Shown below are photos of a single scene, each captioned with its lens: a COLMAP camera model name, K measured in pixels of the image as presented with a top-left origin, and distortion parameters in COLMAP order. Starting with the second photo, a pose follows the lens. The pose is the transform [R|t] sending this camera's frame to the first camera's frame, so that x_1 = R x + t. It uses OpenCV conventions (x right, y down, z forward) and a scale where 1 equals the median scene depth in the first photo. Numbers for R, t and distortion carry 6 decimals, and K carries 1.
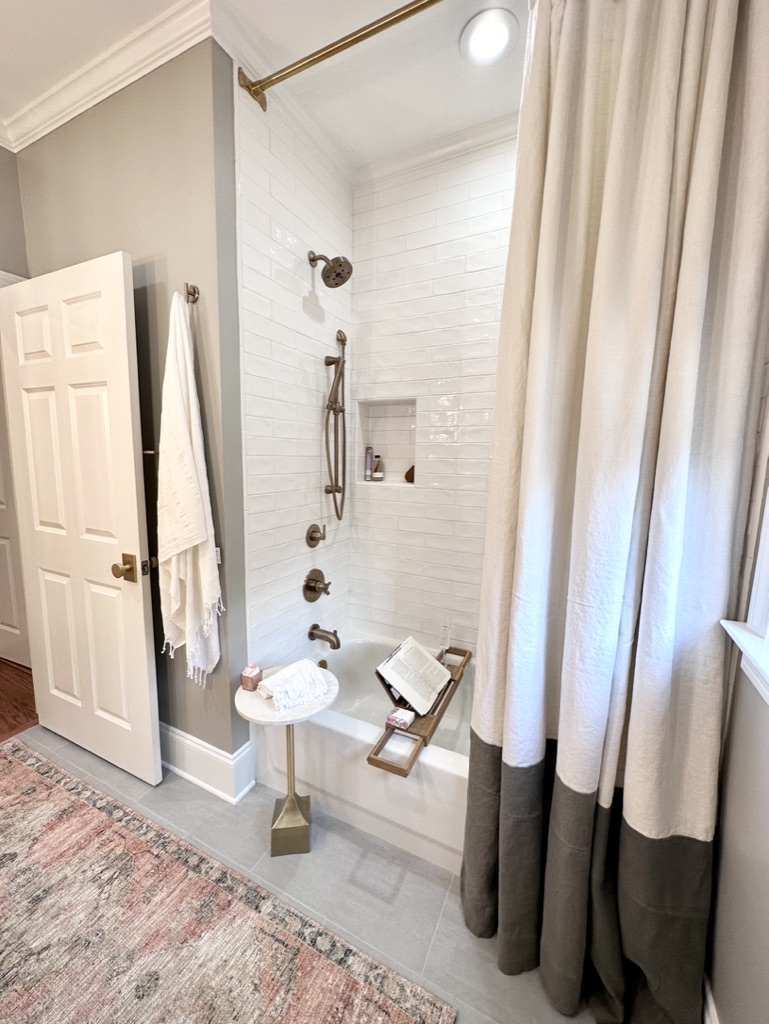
lens RADIAL K [[408.9, 0, 382.4], [0, 408.9, 508.5], [0, 0, 1]] dist [0.000816, 0.000024]
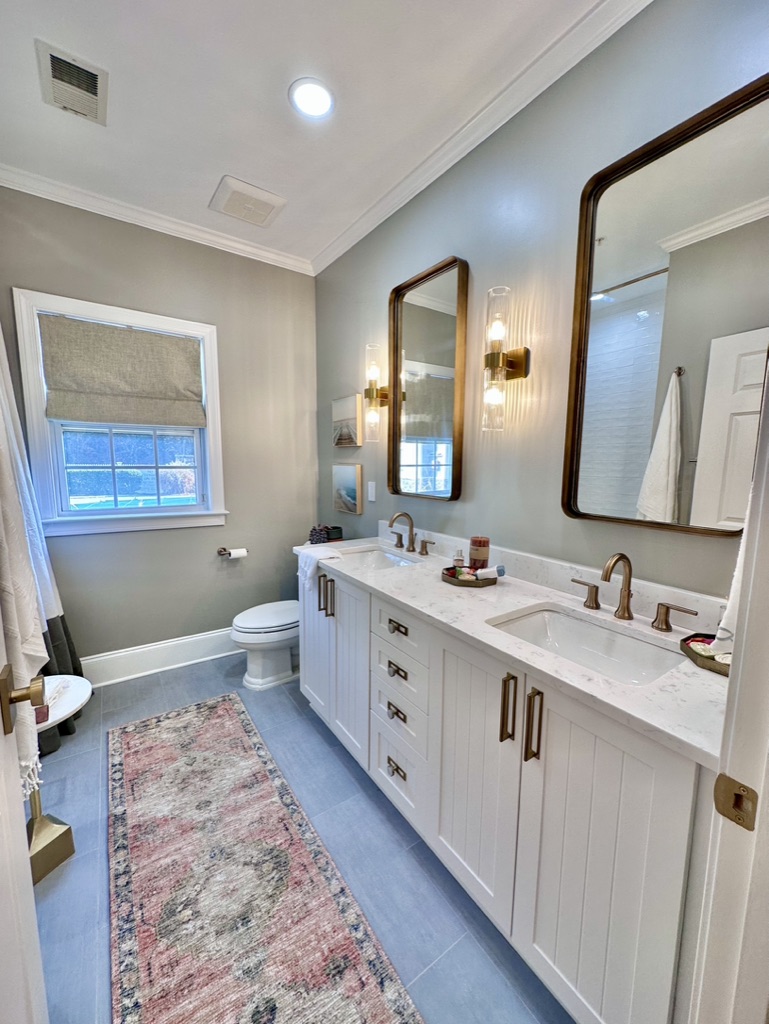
lens RADIAL K [[408.9, 0, 383.8], [0, 408.9, 514.6], [0, 0, 1]] dist [0.000816, 0.000024]
pose [[-0.871878, -0.089714, 0.481436, -1.610133], [0.037277, 0.968067, 0.247904, -0.224114], [-0.488303, 0.234088, -0.840692, 1.518634]]
